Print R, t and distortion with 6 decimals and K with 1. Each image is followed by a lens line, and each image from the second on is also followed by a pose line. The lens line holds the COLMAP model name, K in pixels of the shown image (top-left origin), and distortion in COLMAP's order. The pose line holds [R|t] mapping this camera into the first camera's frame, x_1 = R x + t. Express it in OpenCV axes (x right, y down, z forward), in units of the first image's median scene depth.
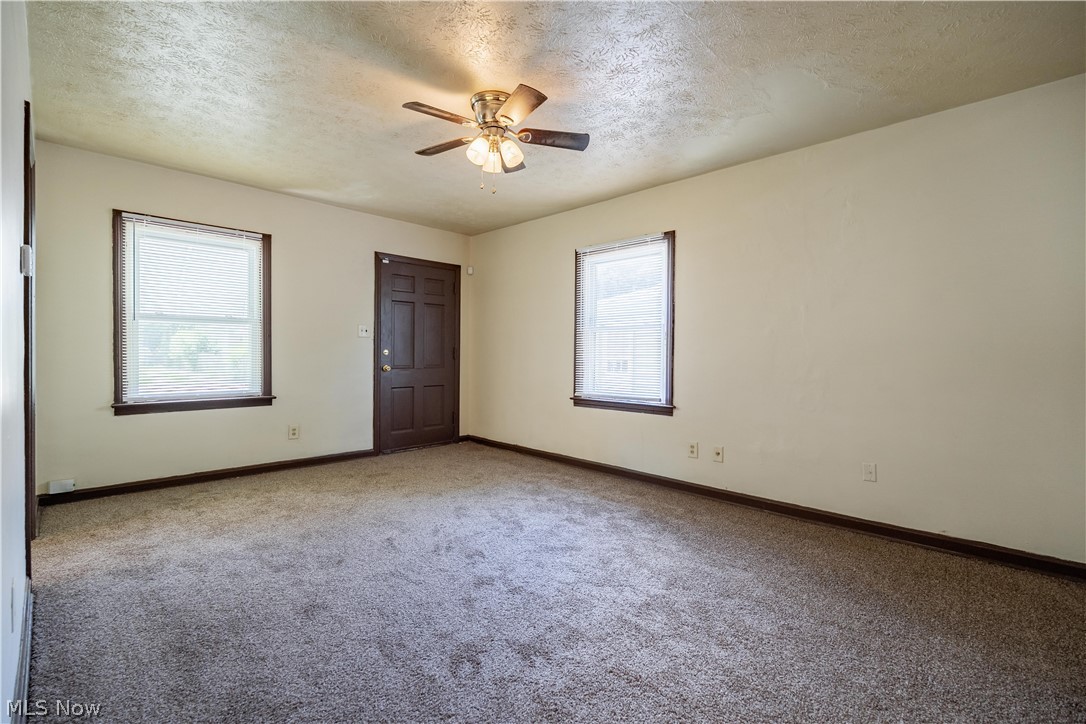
lens RADIAL K [[479.9, 0, 546.2], [0, 479.9, 357.3], [0, 0, 1]] dist [-0.004962, -0.001187]
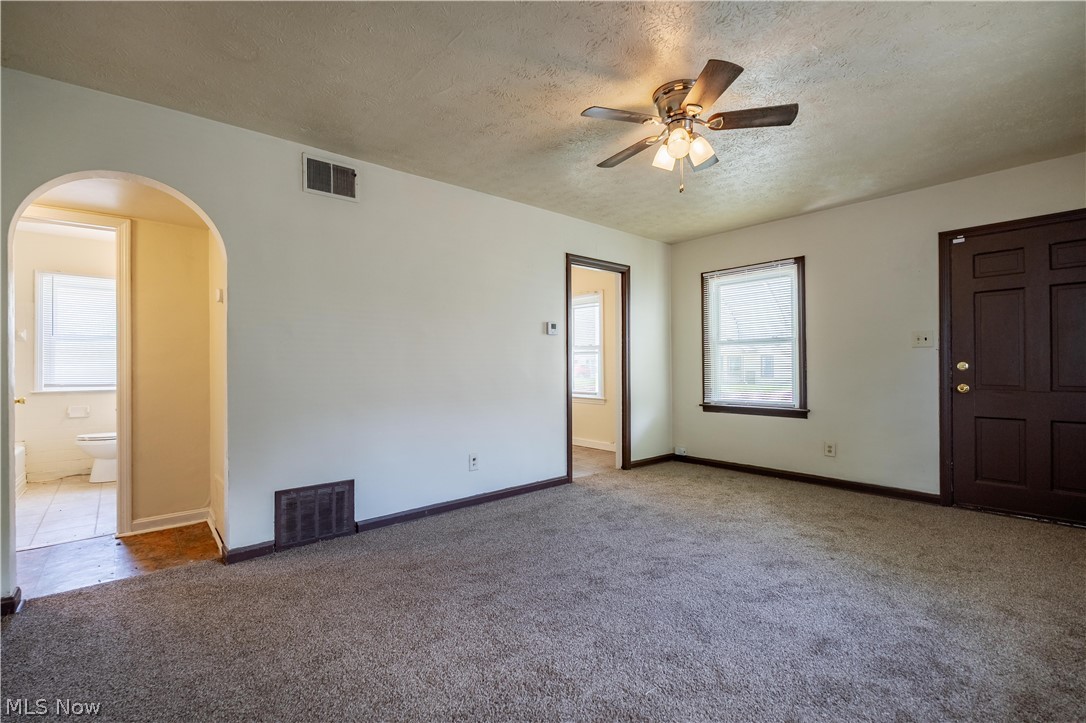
lens RADIAL K [[479.9, 0, 546.4], [0, 479.9, 365.8], [0, 0, 1]] dist [-0.004962, -0.001187]
pose [[-0.074797, -0.009481, -0.997154, 0.600655], [-0.003145, 0.999952, -0.009272, -0.003892], [0.997194, 0.002442, -0.074823, 0.607524]]
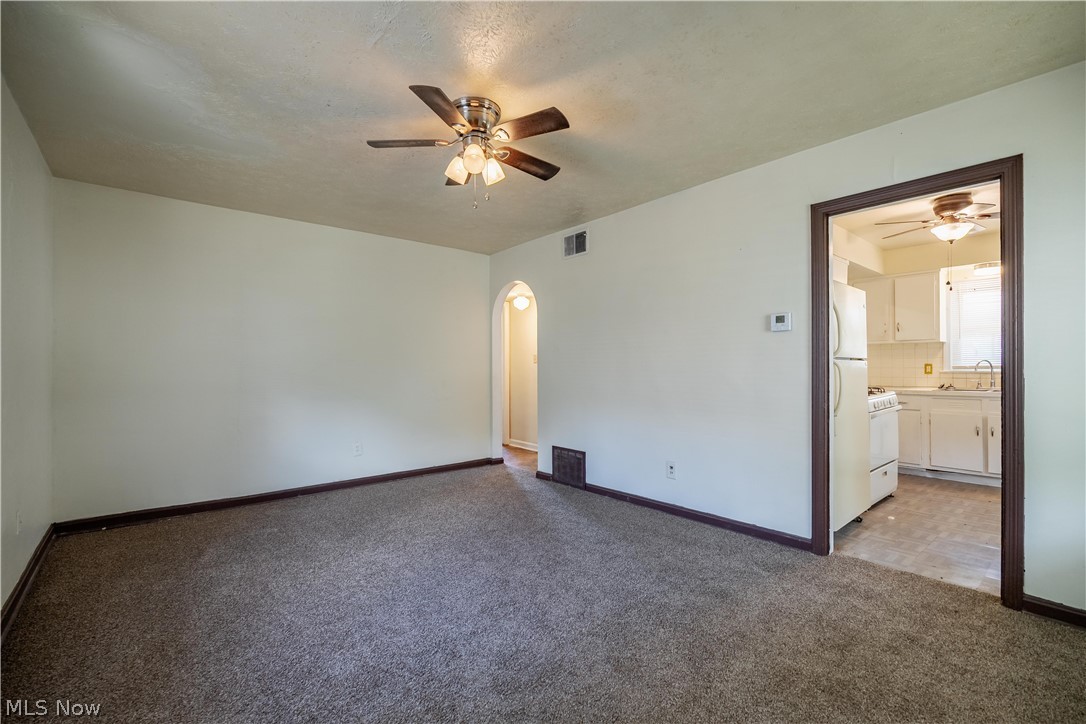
lens RADIAL K [[479.9, 0, 543.0], [0, 479.9, 362.0], [0, 0, 1]] dist [-0.004962, -0.001187]
pose [[-0.995396, -0.004937, 0.095721, -0.246684], [-0.004545, 0.999980, 0.004318, -0.038574], [-0.095740, 0.003863, -0.995399, 1.416306]]
